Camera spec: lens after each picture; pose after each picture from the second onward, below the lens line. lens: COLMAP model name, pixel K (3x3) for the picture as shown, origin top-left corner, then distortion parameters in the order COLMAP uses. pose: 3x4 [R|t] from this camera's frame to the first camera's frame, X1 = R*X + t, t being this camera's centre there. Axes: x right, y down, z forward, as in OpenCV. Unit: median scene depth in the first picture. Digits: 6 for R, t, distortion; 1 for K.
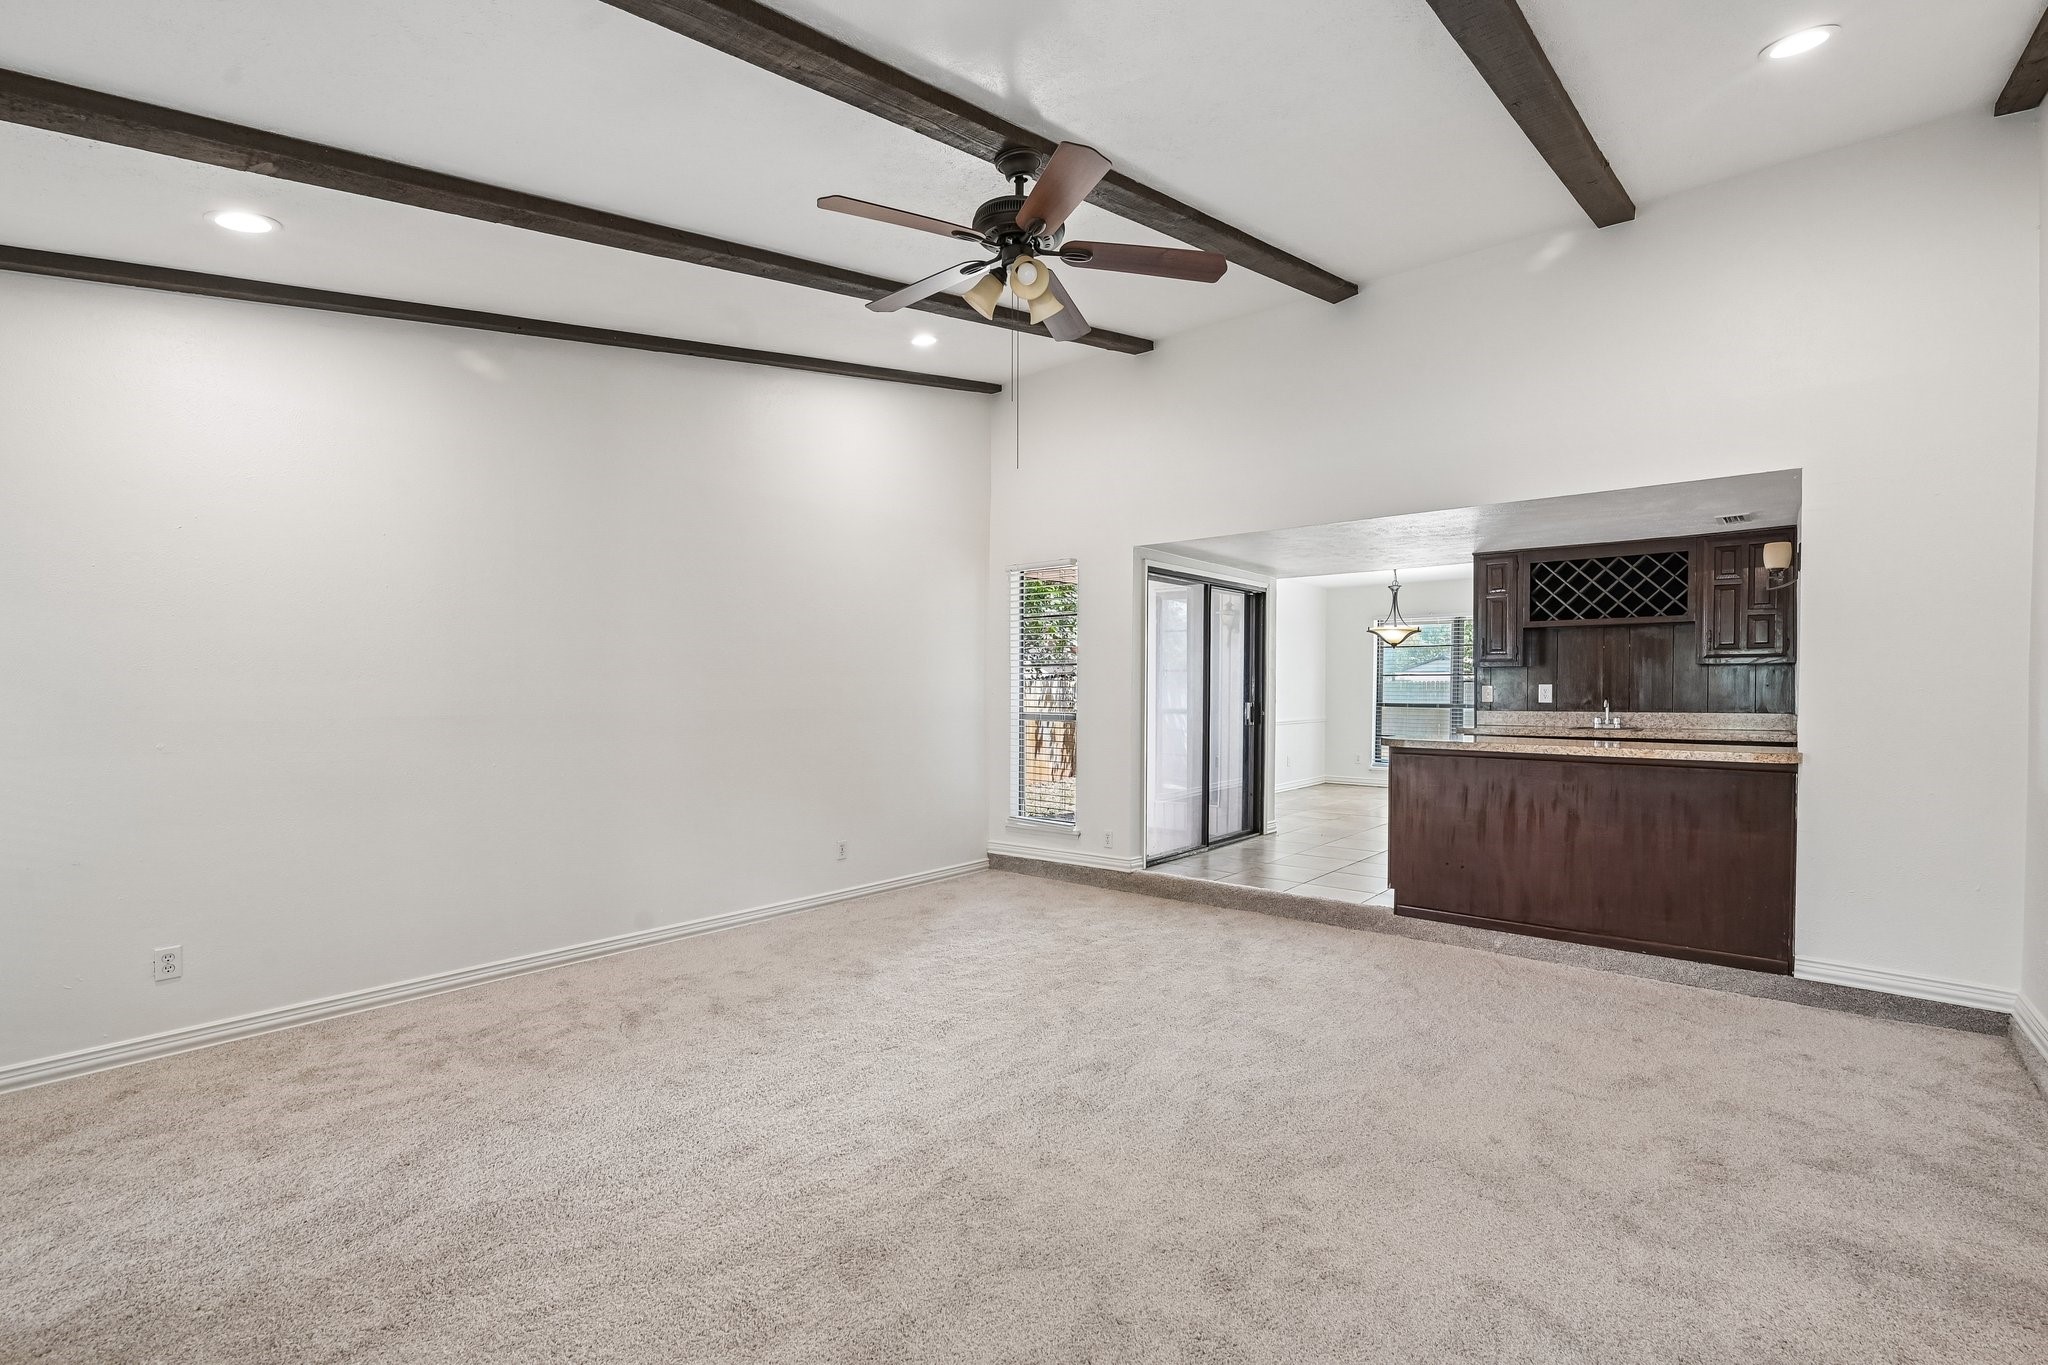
lens RADIAL K [[945.3, 0, 1015.8], [0, 945.3, 682.8], [0, 0, 1]] dist [-0.001042, -0.000520]
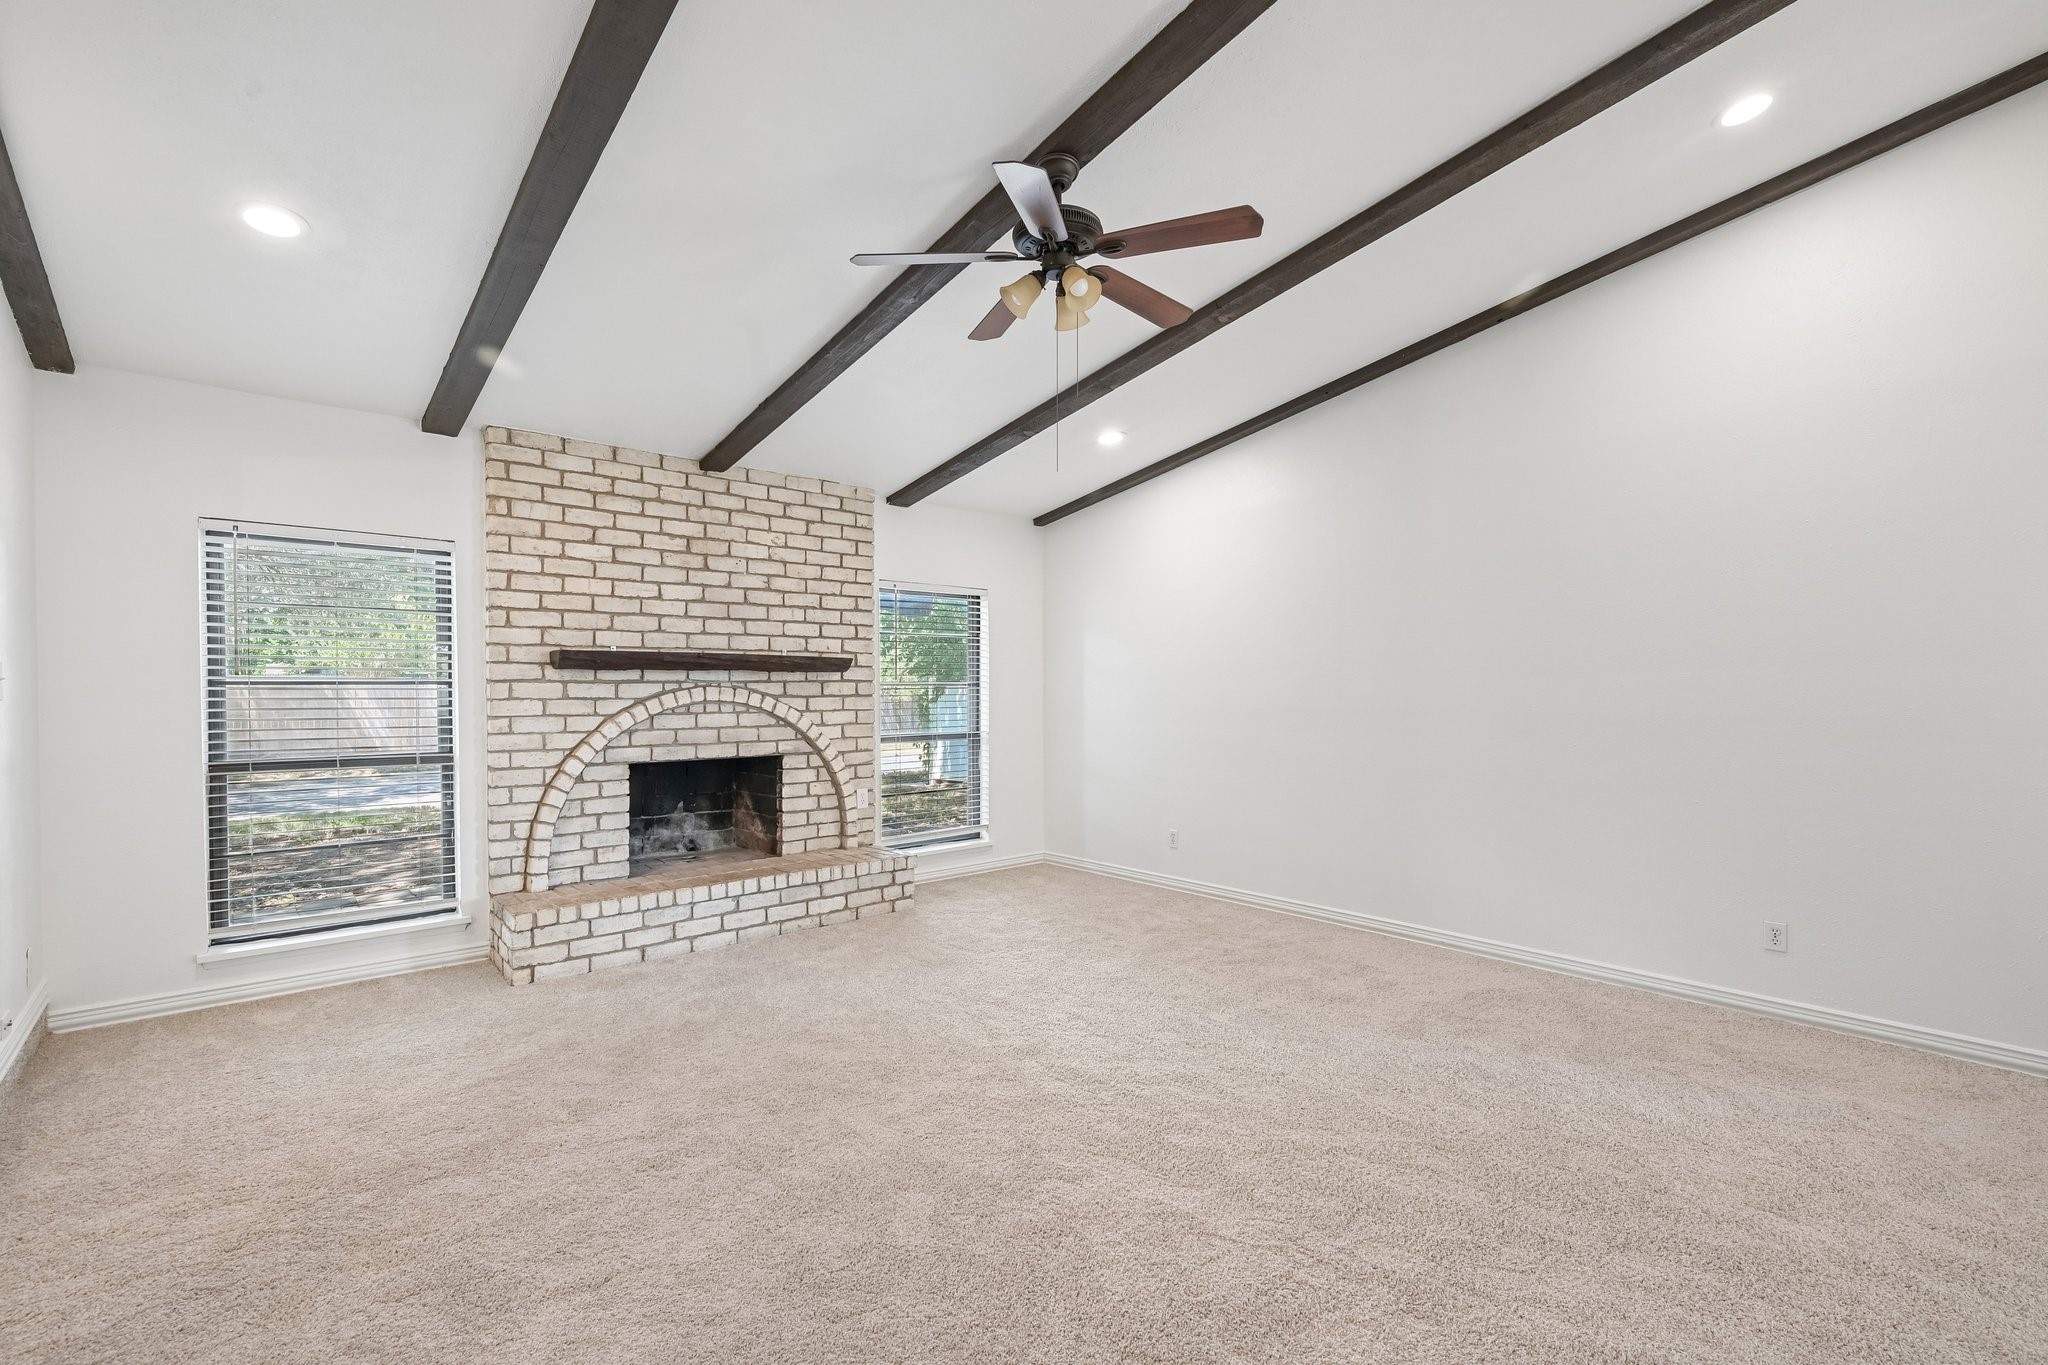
lens RADIAL K [[911.4, 0, 1043.1], [0, 911.4, 692.4], [0, 0, 1]] dist [0.004101, 0.000195]
pose [[-0.156130, 0.008597, -0.987699, 0.703240], [0.007111, 0.999946, 0.007579, -0.000827], [0.987711, -0.005840, -0.156182, 0.820934]]
